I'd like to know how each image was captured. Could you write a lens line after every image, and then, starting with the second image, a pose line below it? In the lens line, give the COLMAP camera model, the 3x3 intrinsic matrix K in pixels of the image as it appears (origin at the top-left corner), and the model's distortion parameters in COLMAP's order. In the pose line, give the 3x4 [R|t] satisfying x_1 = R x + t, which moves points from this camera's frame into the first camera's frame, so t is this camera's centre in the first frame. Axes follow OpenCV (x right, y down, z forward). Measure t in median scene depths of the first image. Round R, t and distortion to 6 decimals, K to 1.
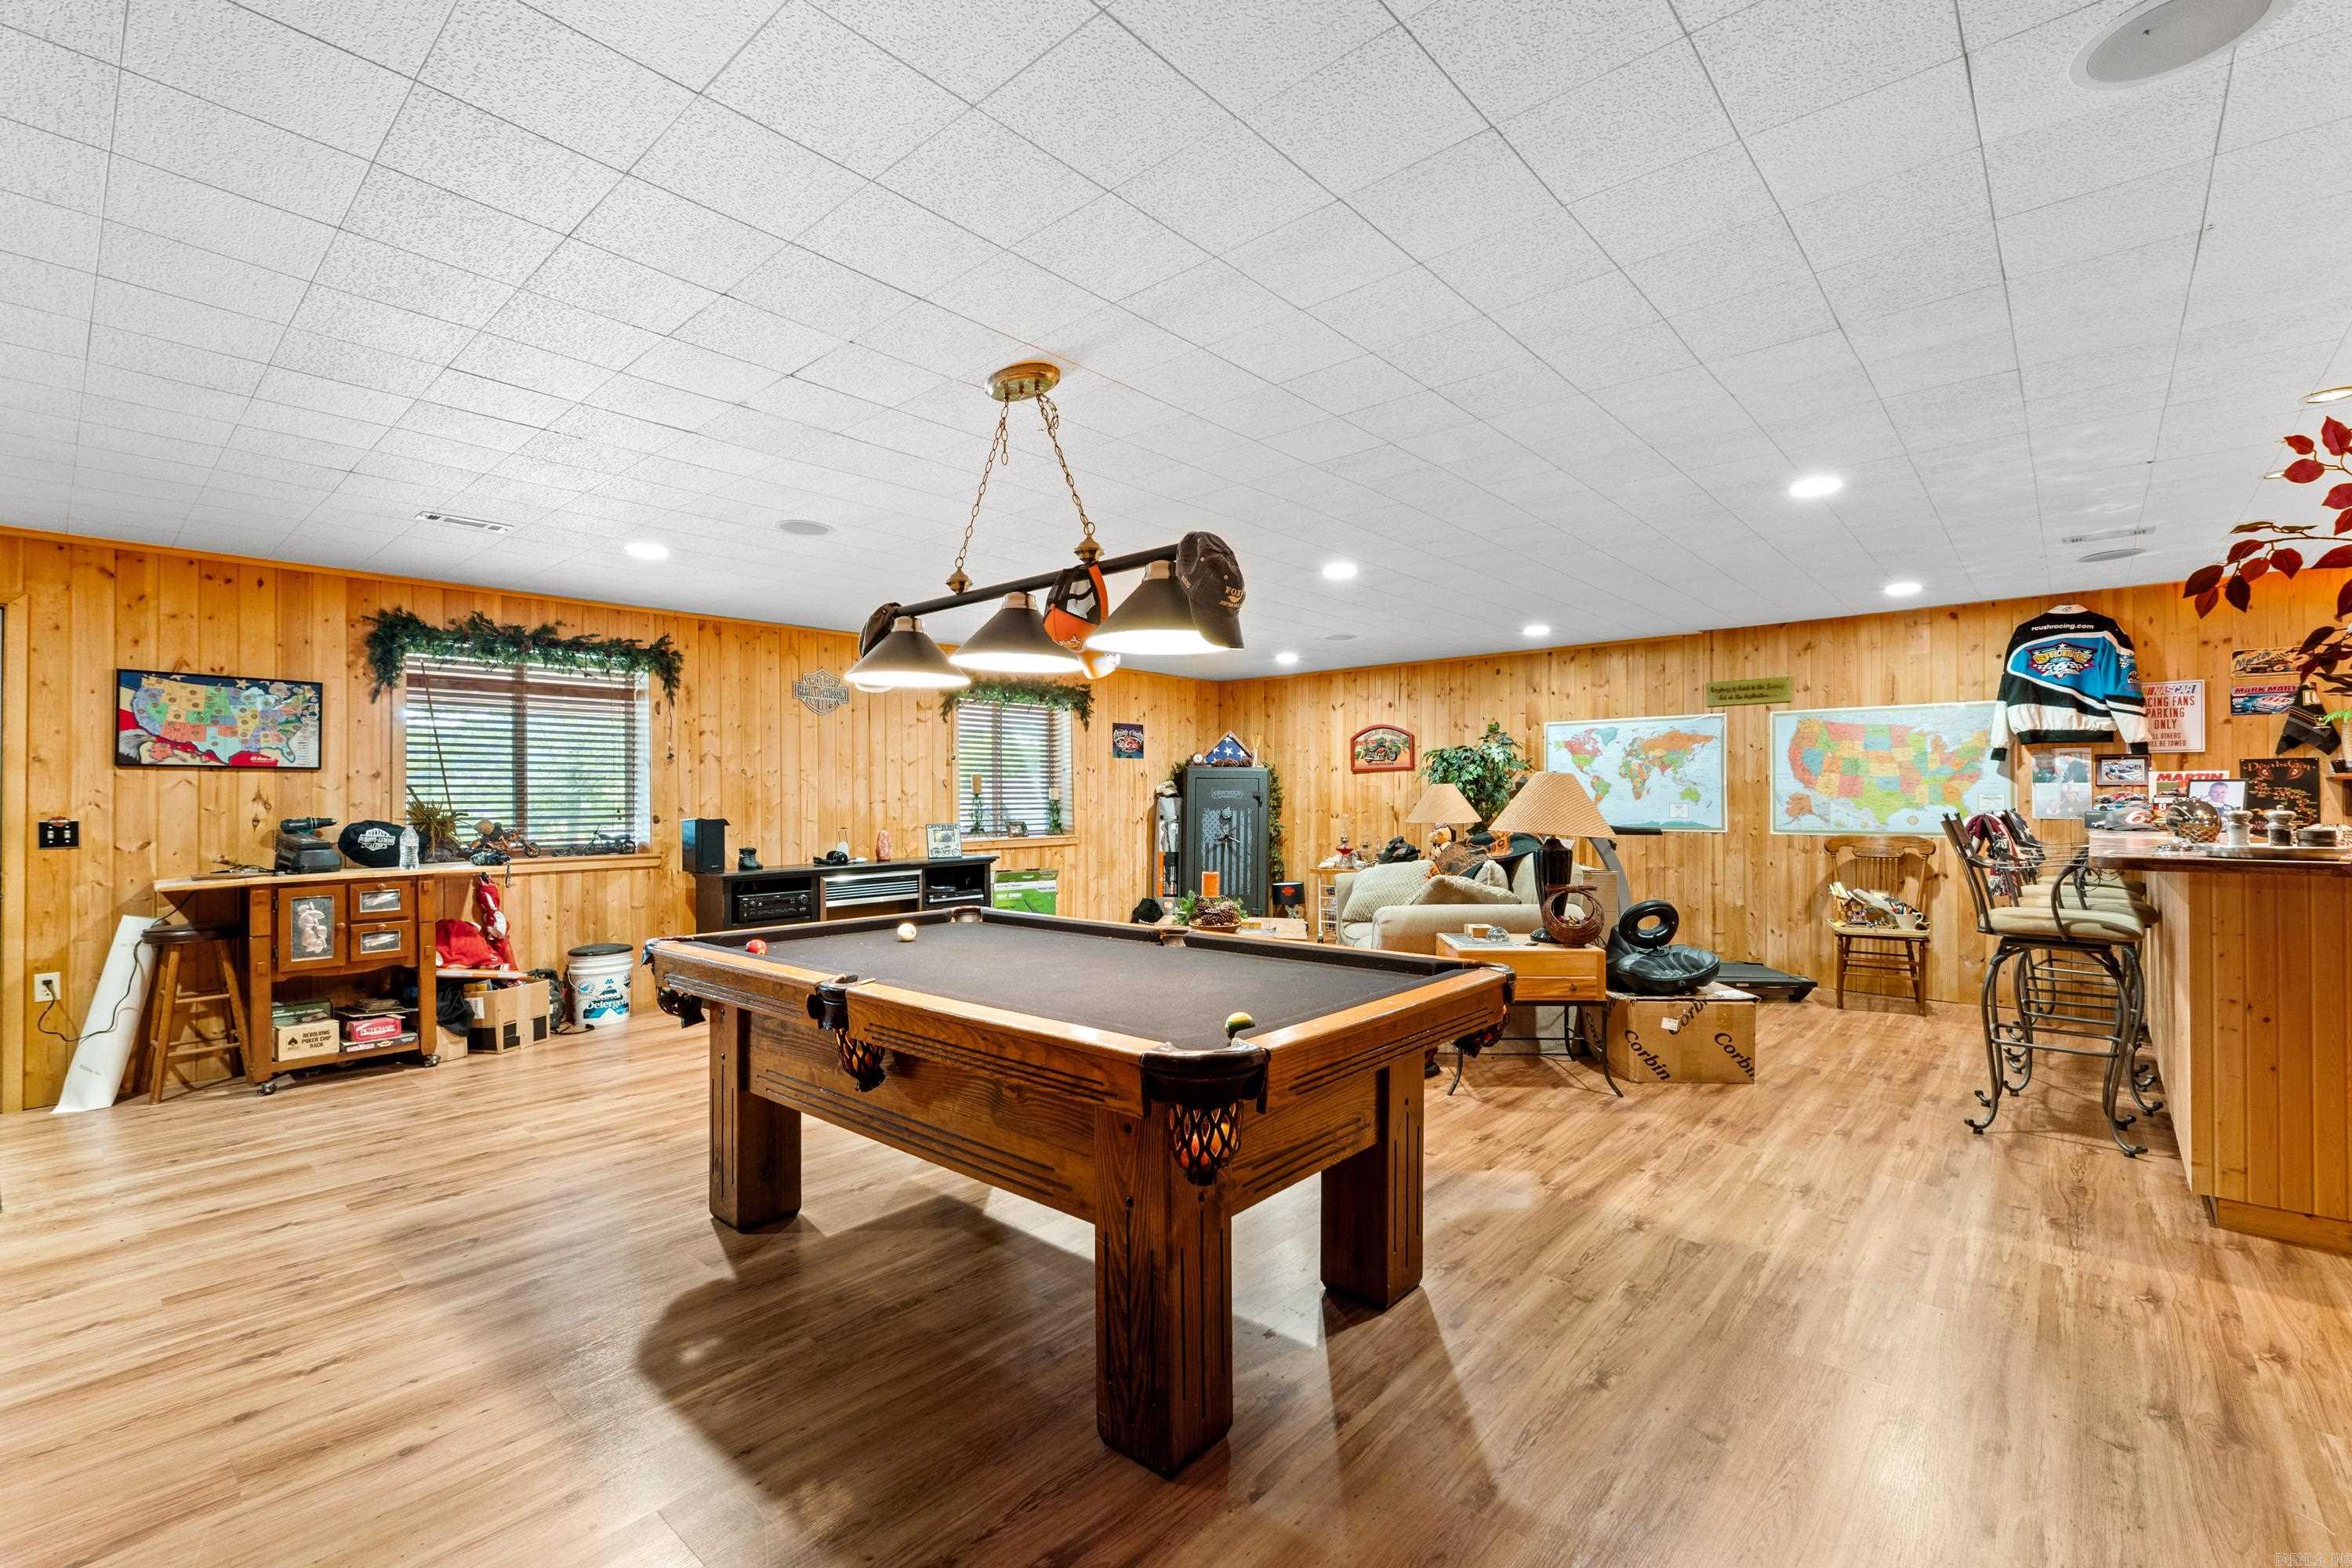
lens RADIAL K [[1023.8, 0, 1179.3], [0, 1023.8, 786.8], [0, 0, 1]] dist [0.004734, -0.000004]
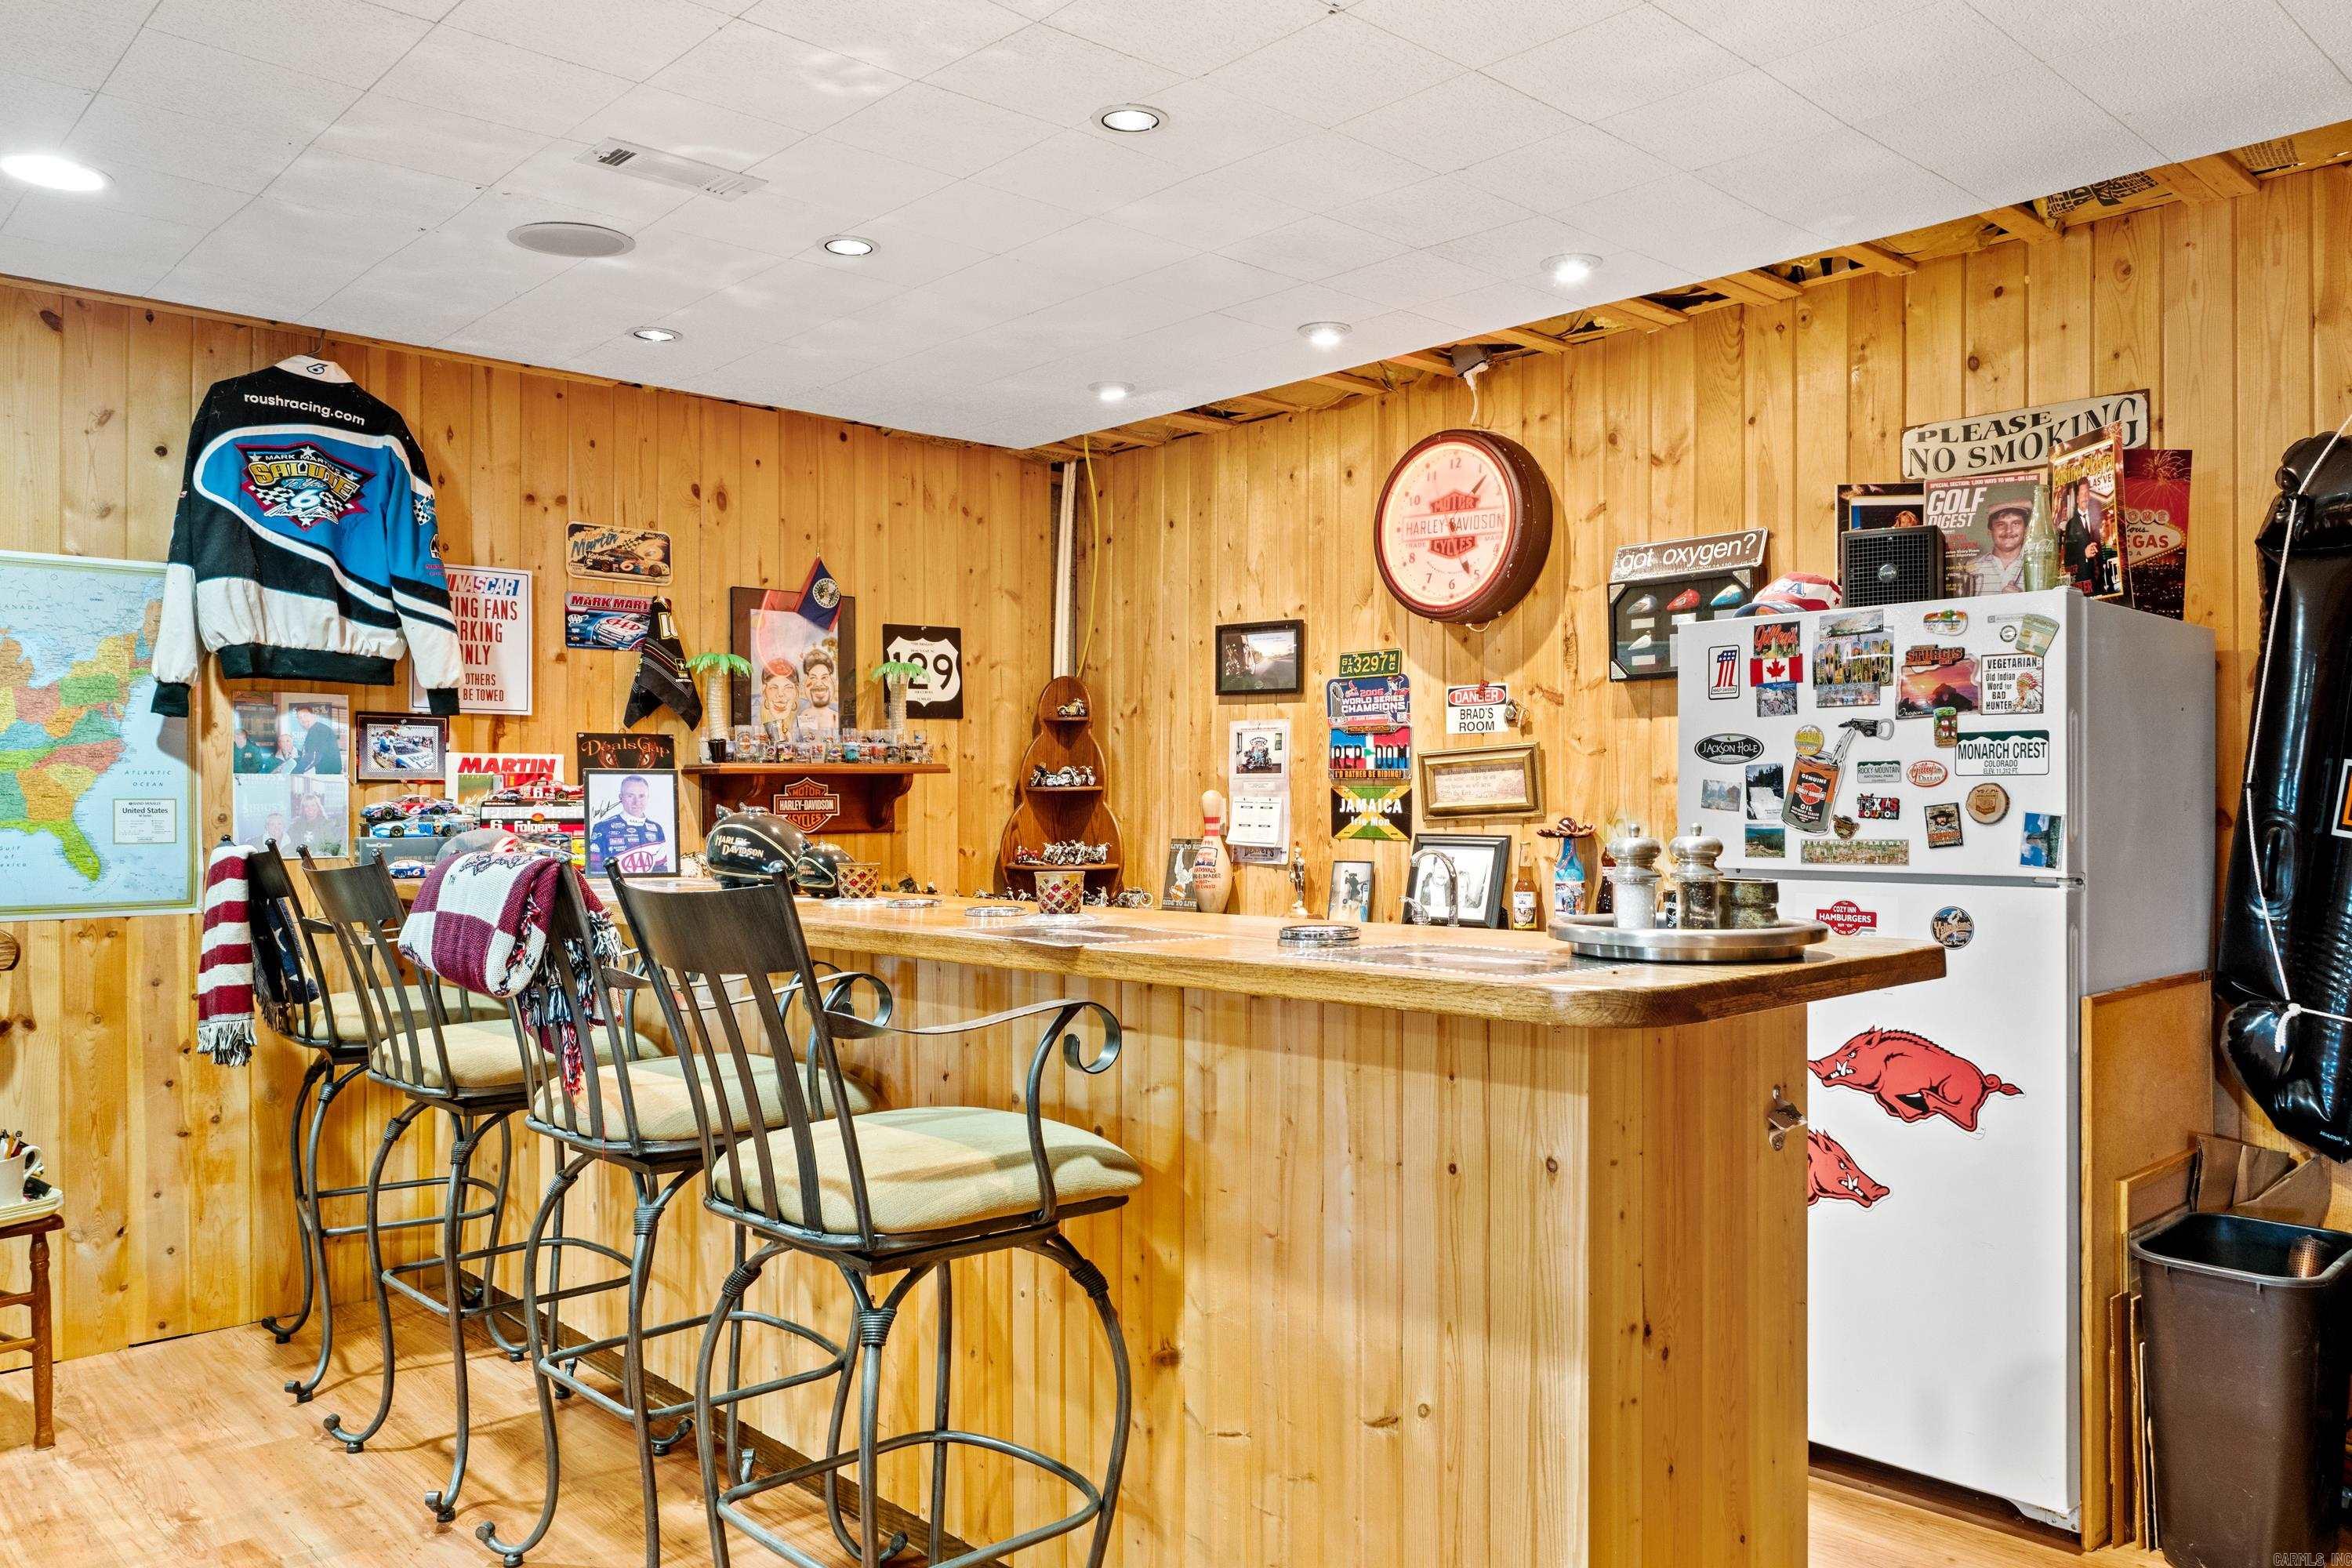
lens RADIAL K [[1679.6, 0, 1180.2], [0, 1679.6, 791.8], [0, 0, 1]] dist [0.004799, 0.001613]
pose [[0.079141, 0.003408, 0.996858, 0.196102], [-0.005413, 0.999981, -0.002989, 0.003747], [-0.996849, -0.005159, 0.079158, 0.590424]]
